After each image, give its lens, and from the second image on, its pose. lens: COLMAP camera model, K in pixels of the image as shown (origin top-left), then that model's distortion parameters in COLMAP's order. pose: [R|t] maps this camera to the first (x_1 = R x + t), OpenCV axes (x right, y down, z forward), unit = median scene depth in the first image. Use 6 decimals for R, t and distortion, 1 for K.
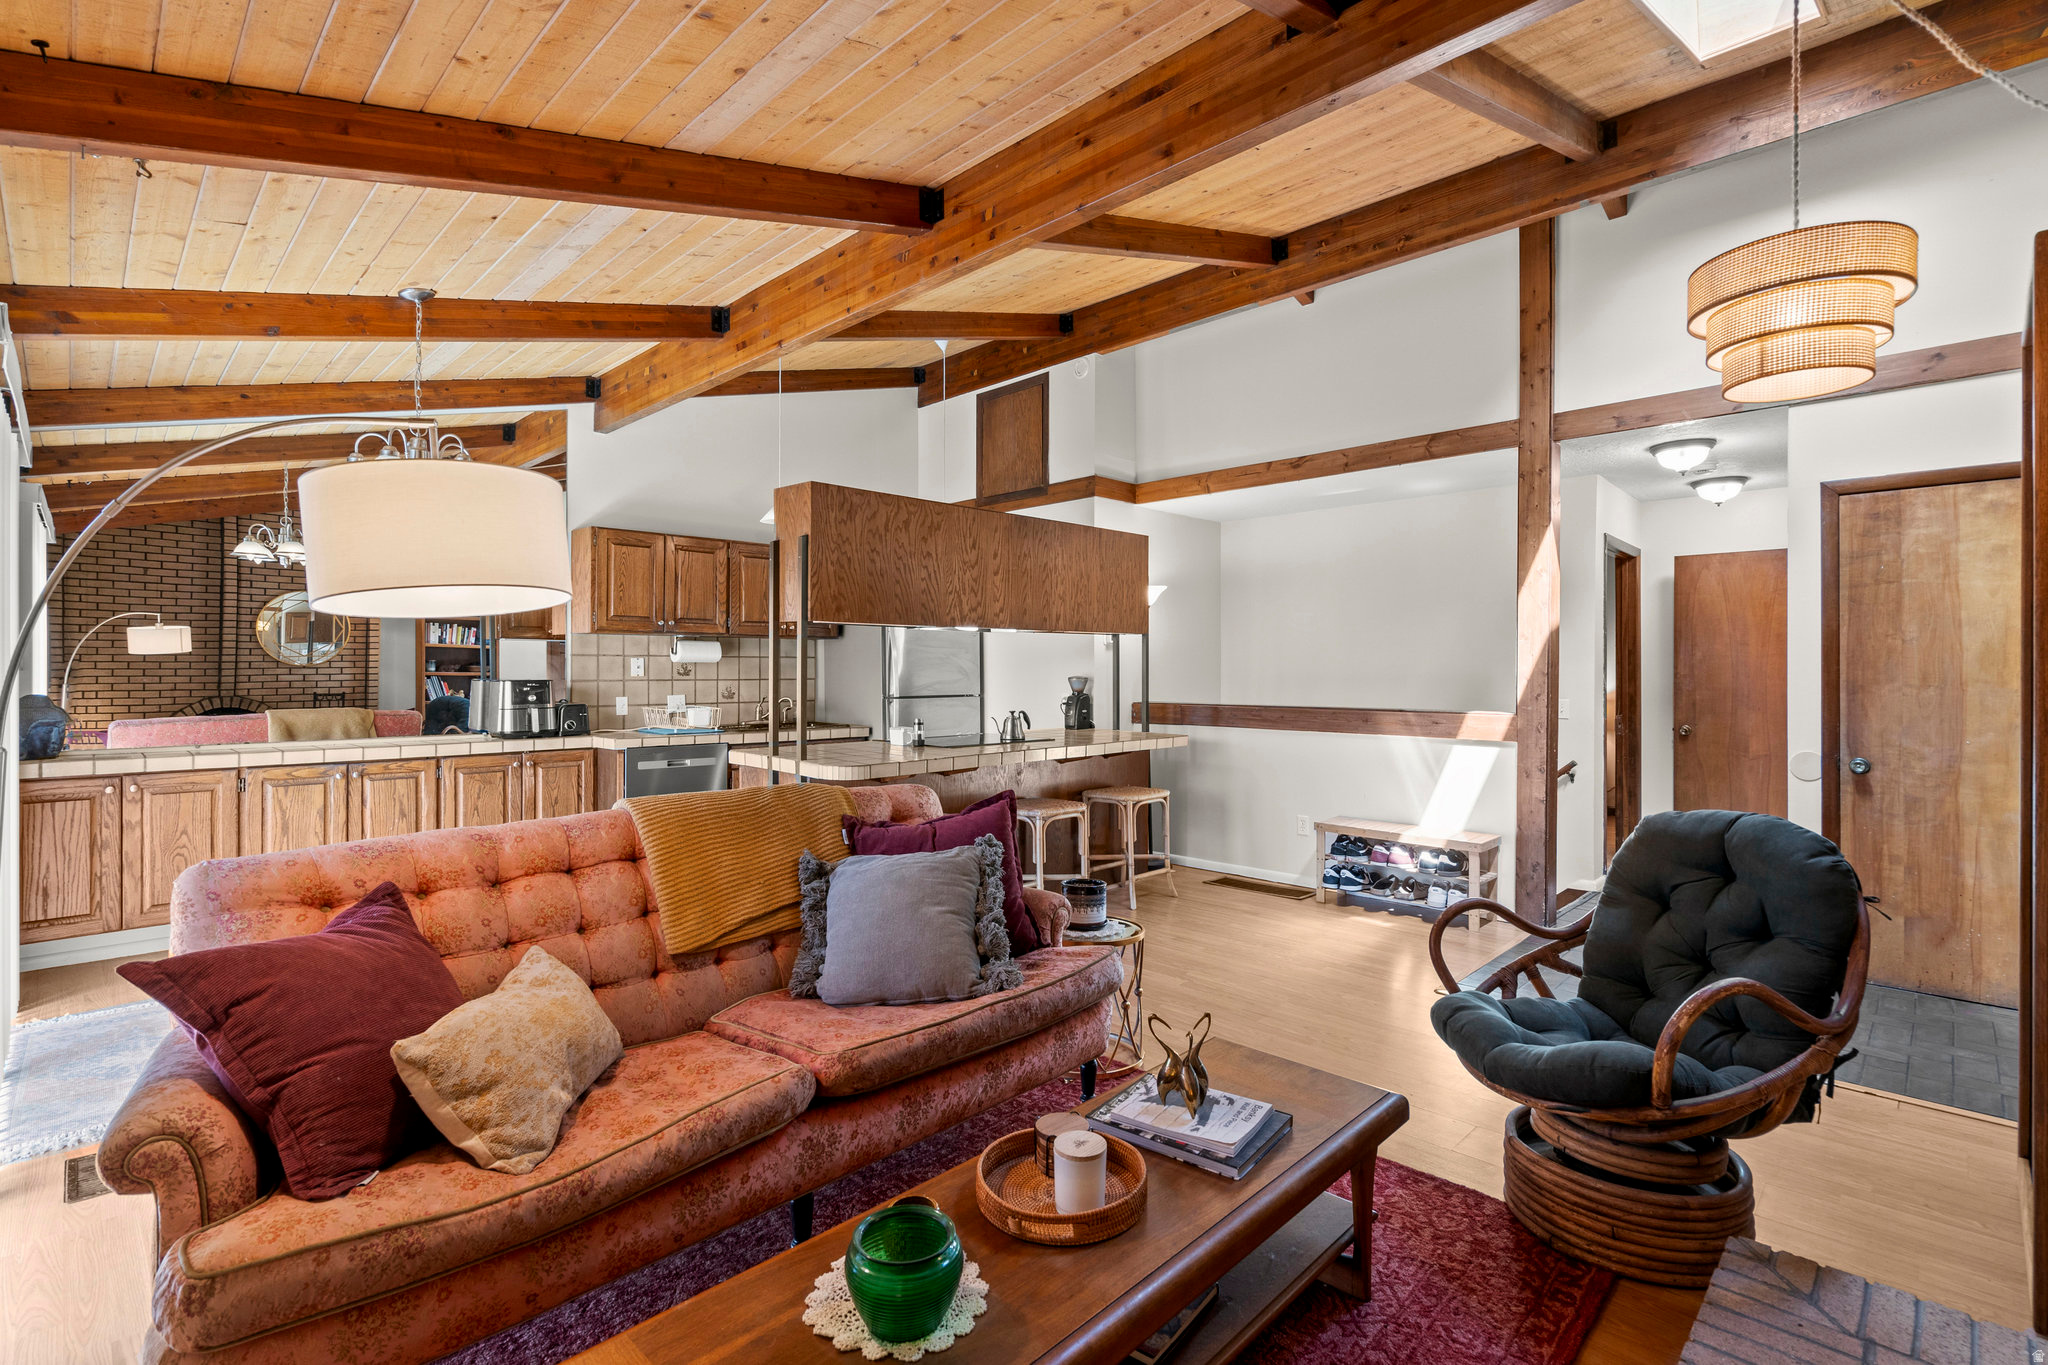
lens RADIAL K [[940.1, 0, 1028.0], [0, 940.1, 672.4], [0, 0, 1]] dist [-0.003566, 0.002807]
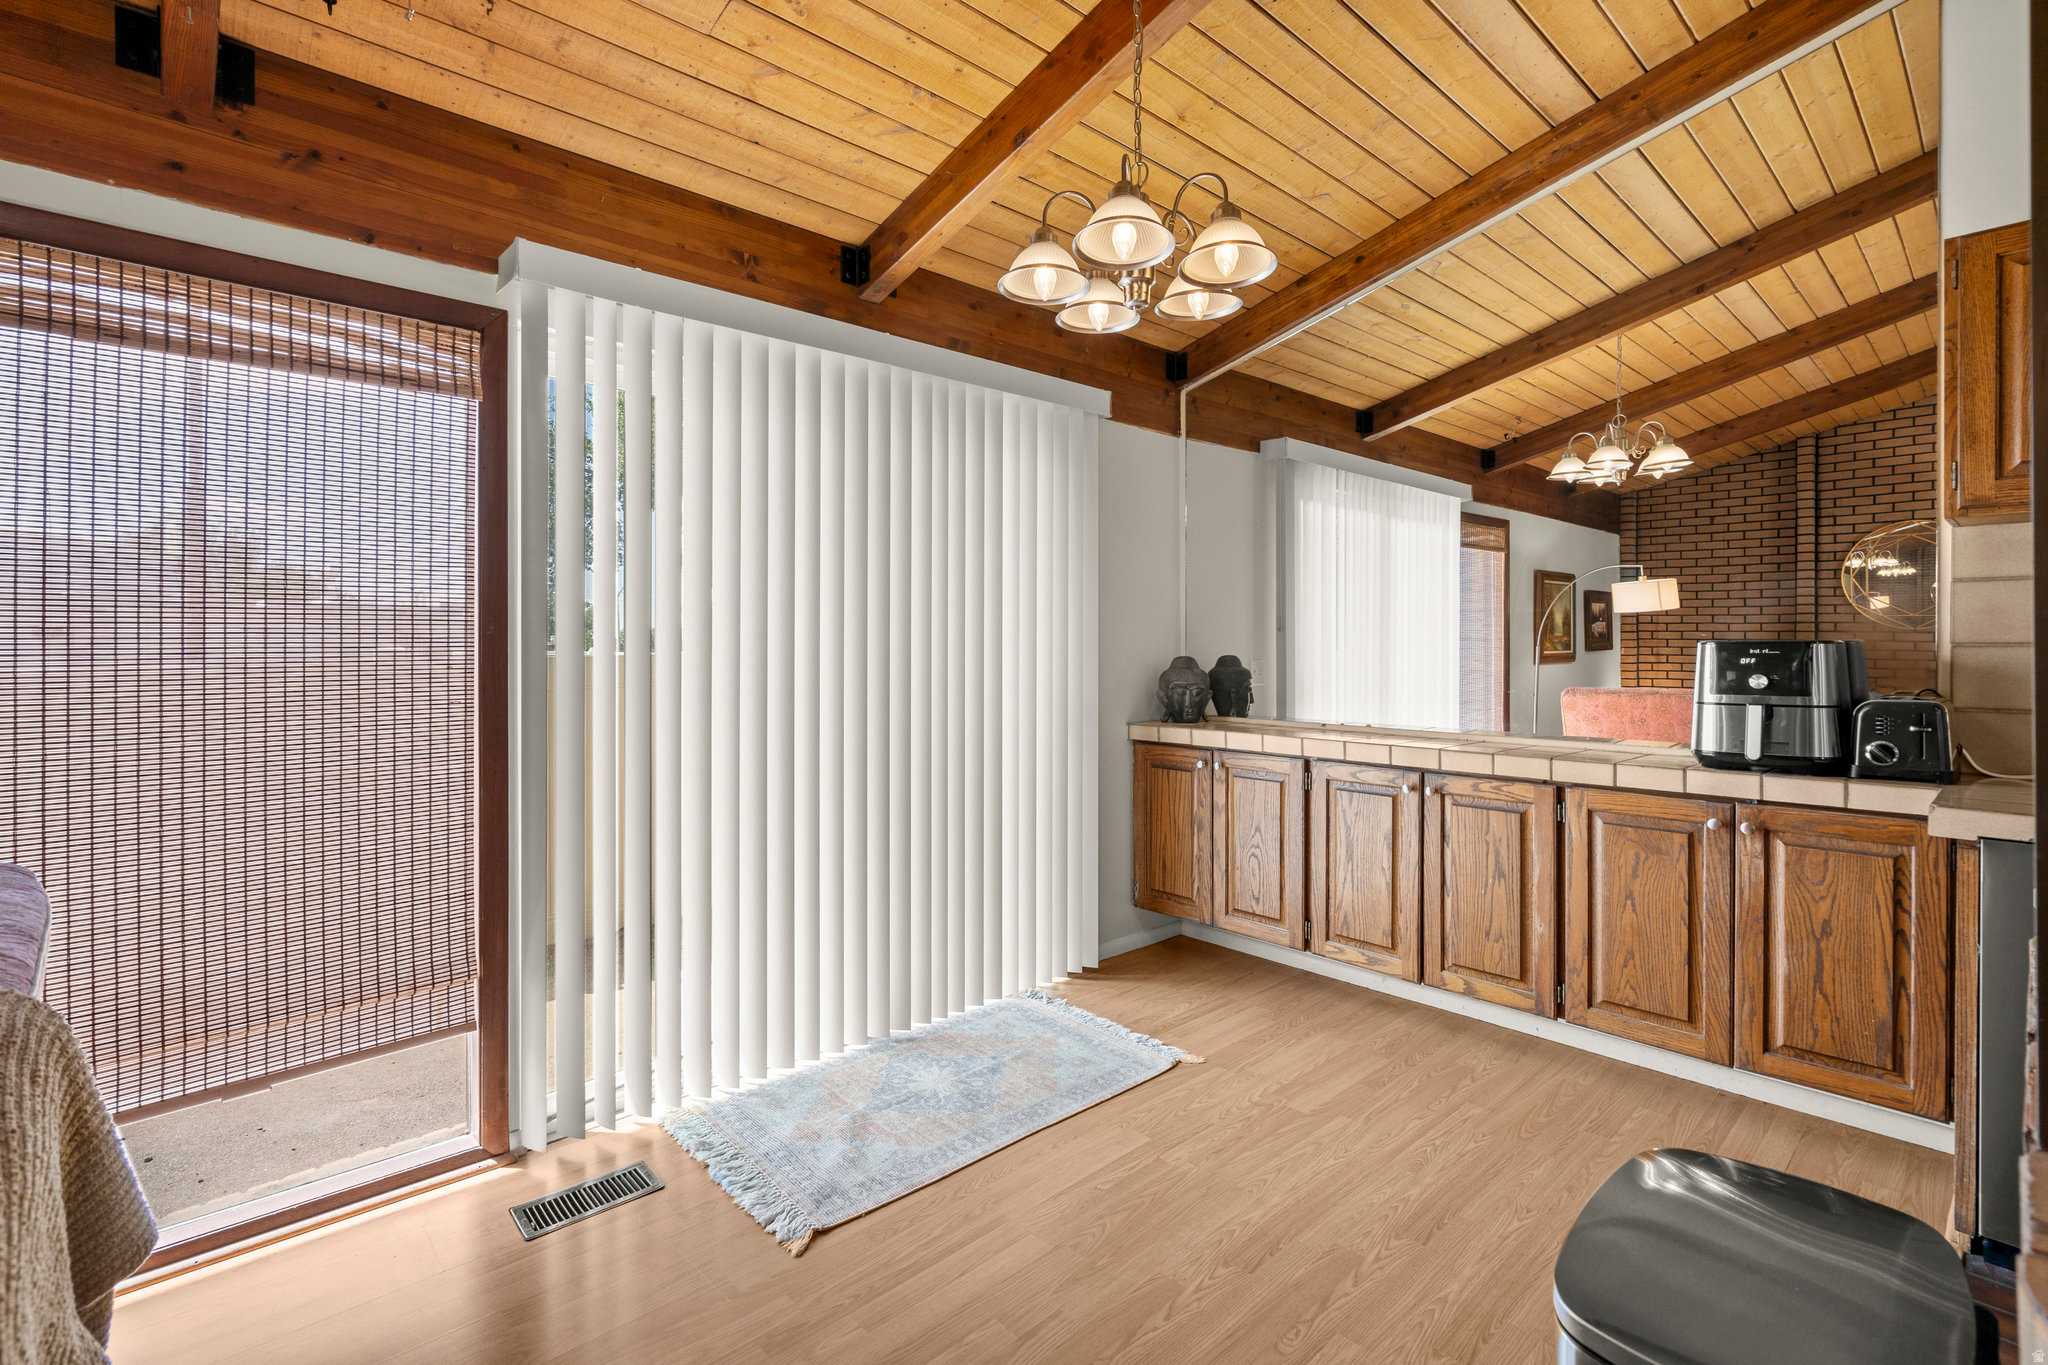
lens RADIAL K [[940.1, 0, 1018.8], [0, 940.1, 644.5], [0, 0, 1]] dist [-0.003566, 0.002807]
pose [[-0.043098, 0.001318, -0.999070, -0.067963], [0.001136, 0.999999, 0.001270, 0.008659], [0.999070, -0.001080, -0.043099, 0.661750]]
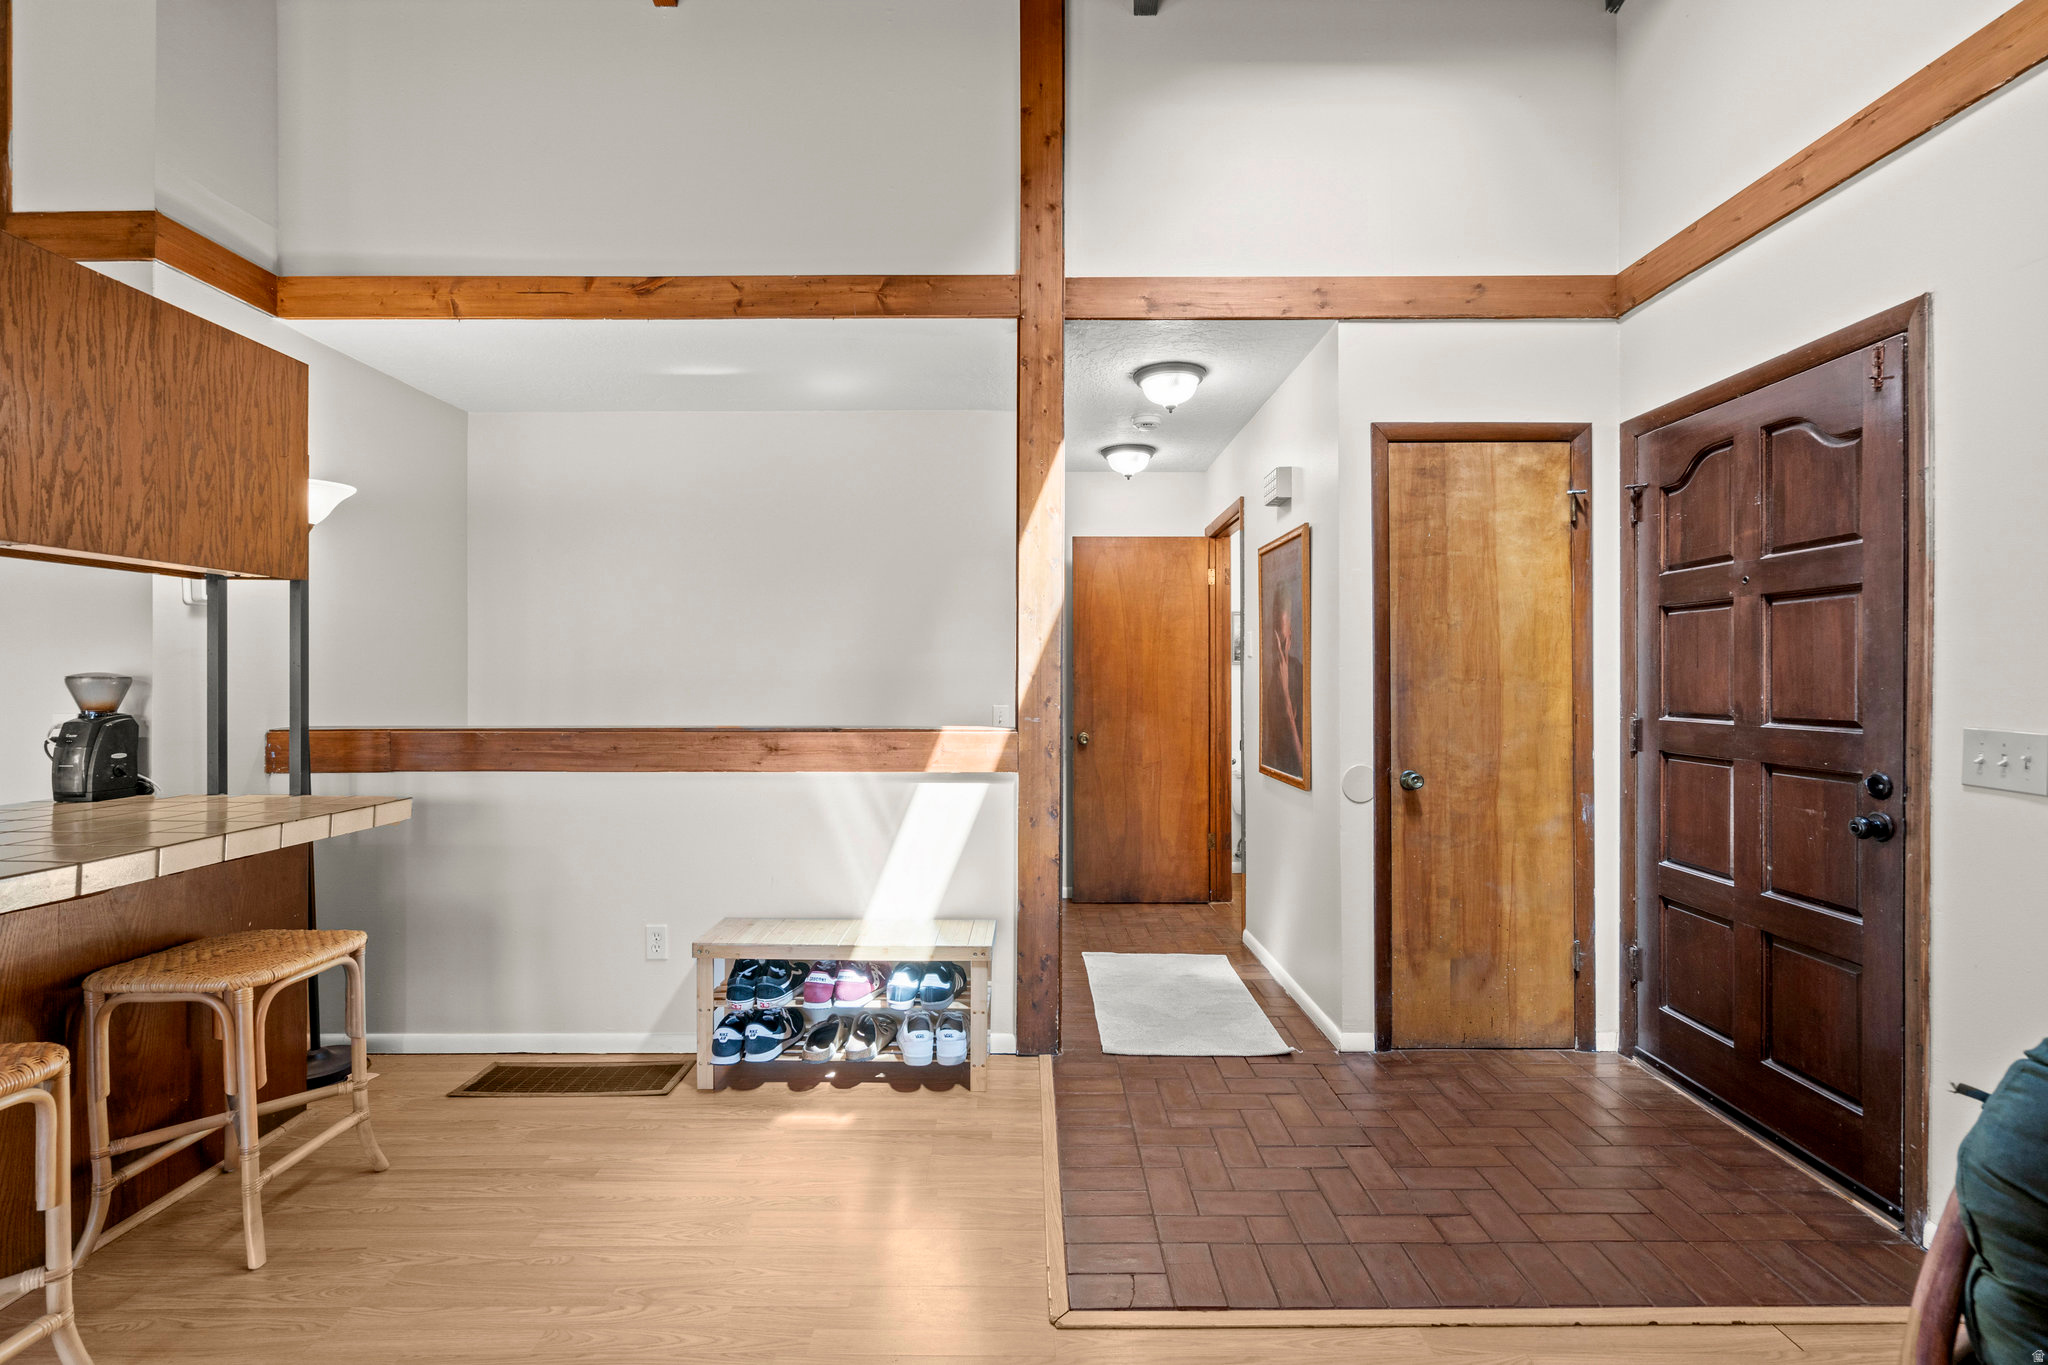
lens RADIAL K [[940.1, 0, 1025.2], [0, 940.1, 675.8], [0, 0, 1]] dist [-0.003566, 0.002807]
pose [[0.711299, 0.001446, 0.702888, 0.062502], [0.003086, 0.999982, -0.005181, 0.009939], [-0.702883, 0.005854, 0.711281, 0.486052]]
